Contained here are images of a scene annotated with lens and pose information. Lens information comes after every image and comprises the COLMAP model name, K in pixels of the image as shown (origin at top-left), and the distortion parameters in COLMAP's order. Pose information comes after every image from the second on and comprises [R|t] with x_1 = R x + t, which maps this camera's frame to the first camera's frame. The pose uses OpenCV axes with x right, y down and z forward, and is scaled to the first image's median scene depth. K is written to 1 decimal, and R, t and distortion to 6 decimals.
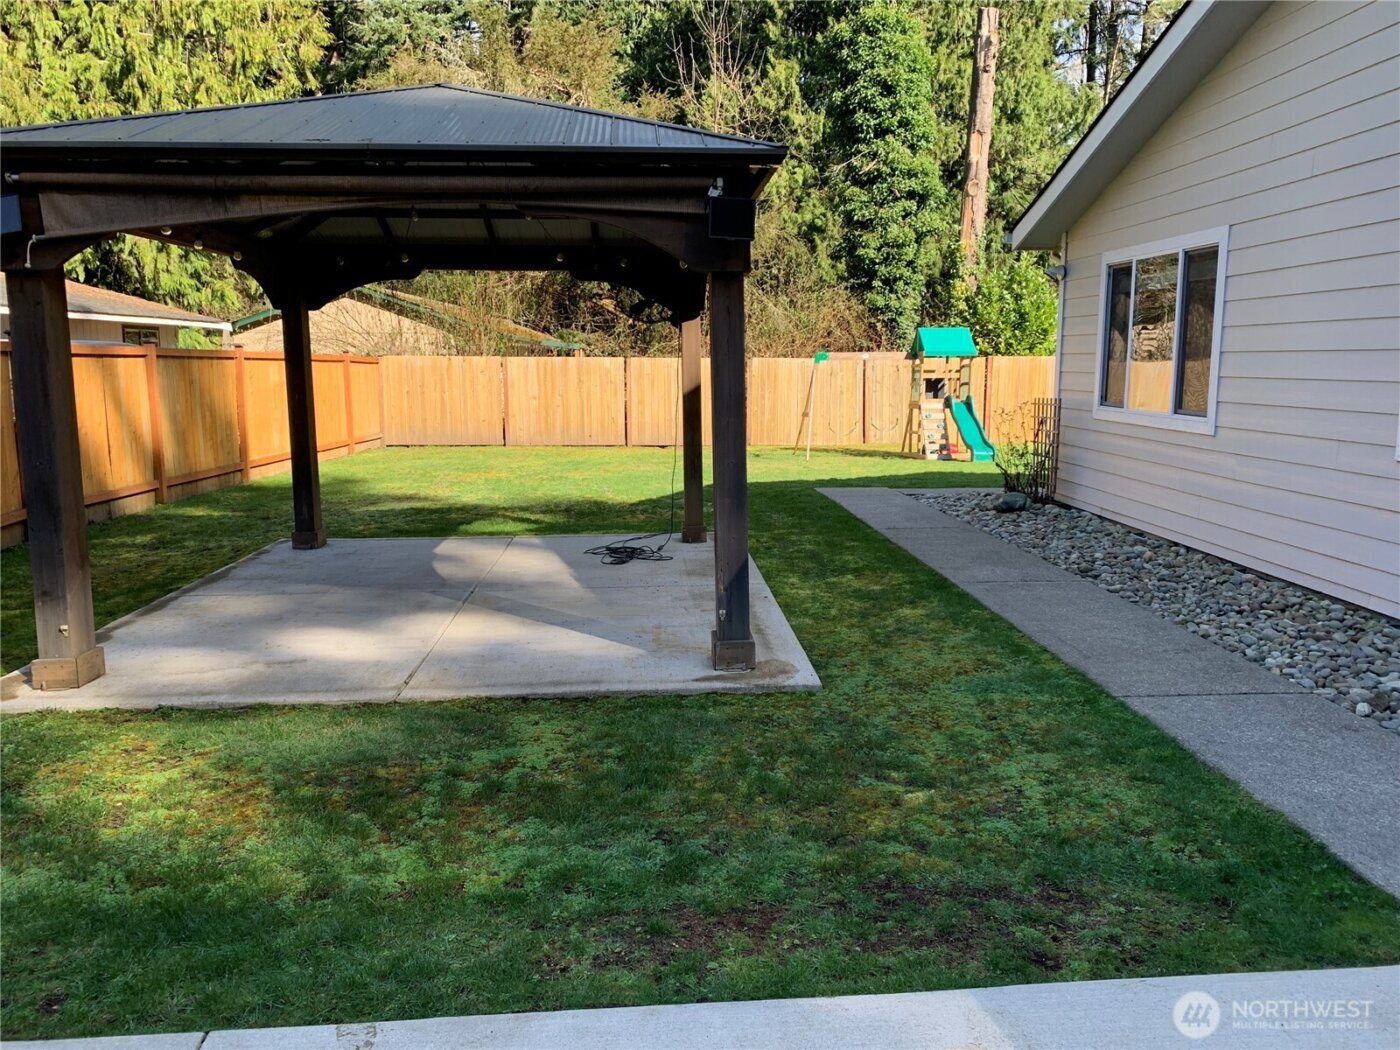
lens RADIAL K [[1066.8, 0, 707.6], [0, 1066.8, 499.9], [0, 0, 1]] dist [0.105508, -0.271937]
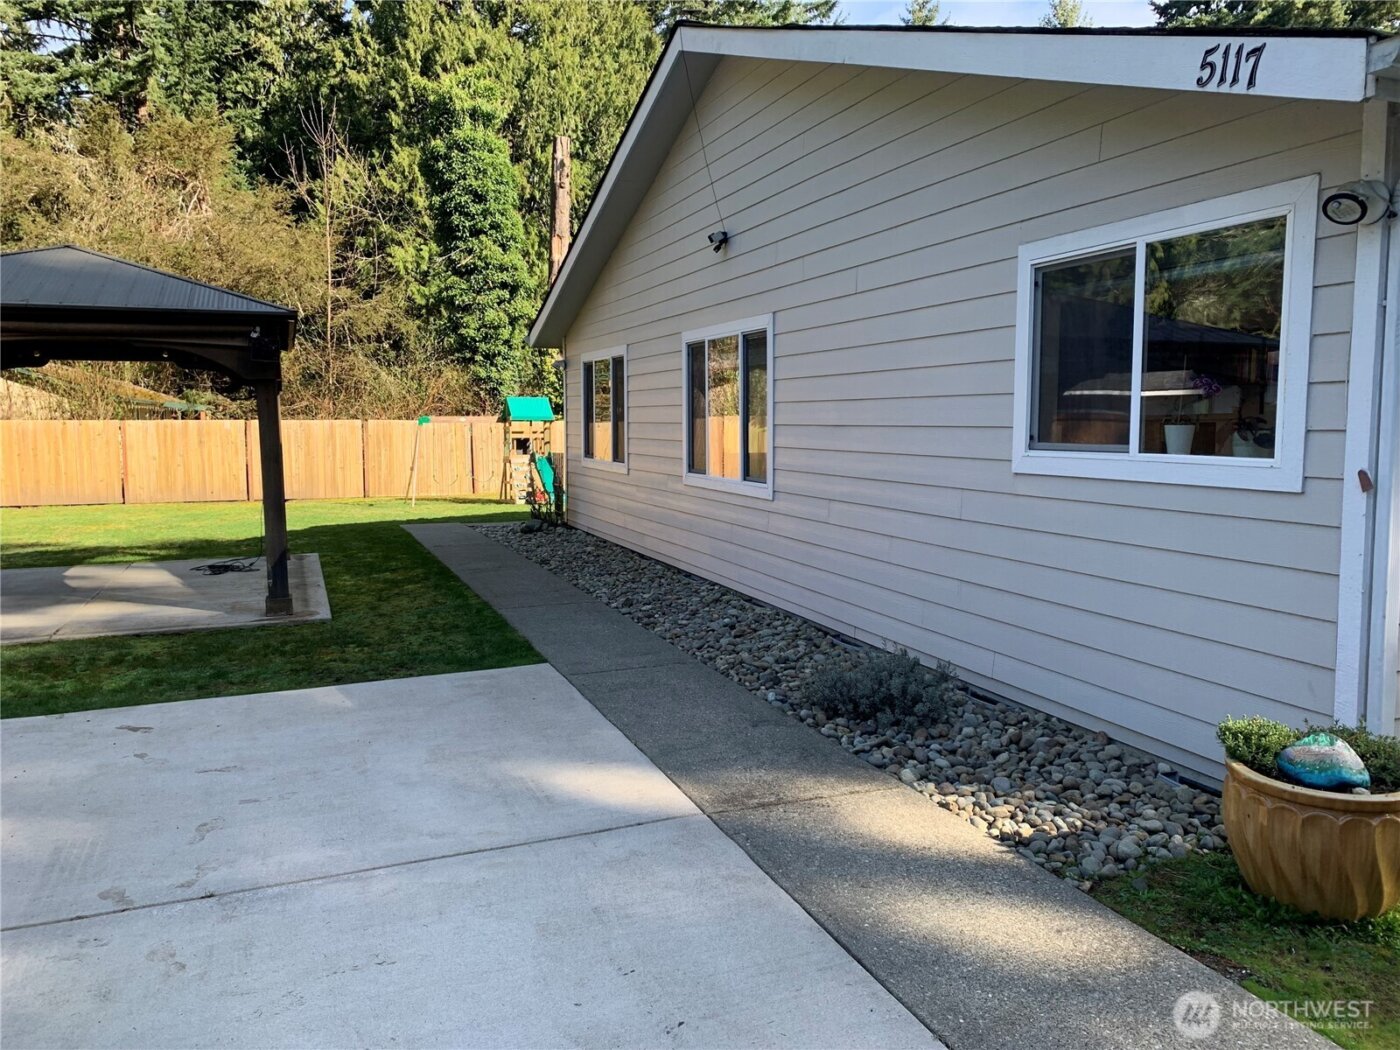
lens RADIAL K [[1074.1, 0, 705.1], [0, 1074.1, 508.1], [0, 0, 1]] dist [0.033293, -0.030074]
pose [[0.953605, -0.027298, 0.299819, 0.037989], [0.041351, 0.998318, -0.040625, 0.021049], [-0.298206, 0.051138, 0.953131, -0.193549]]
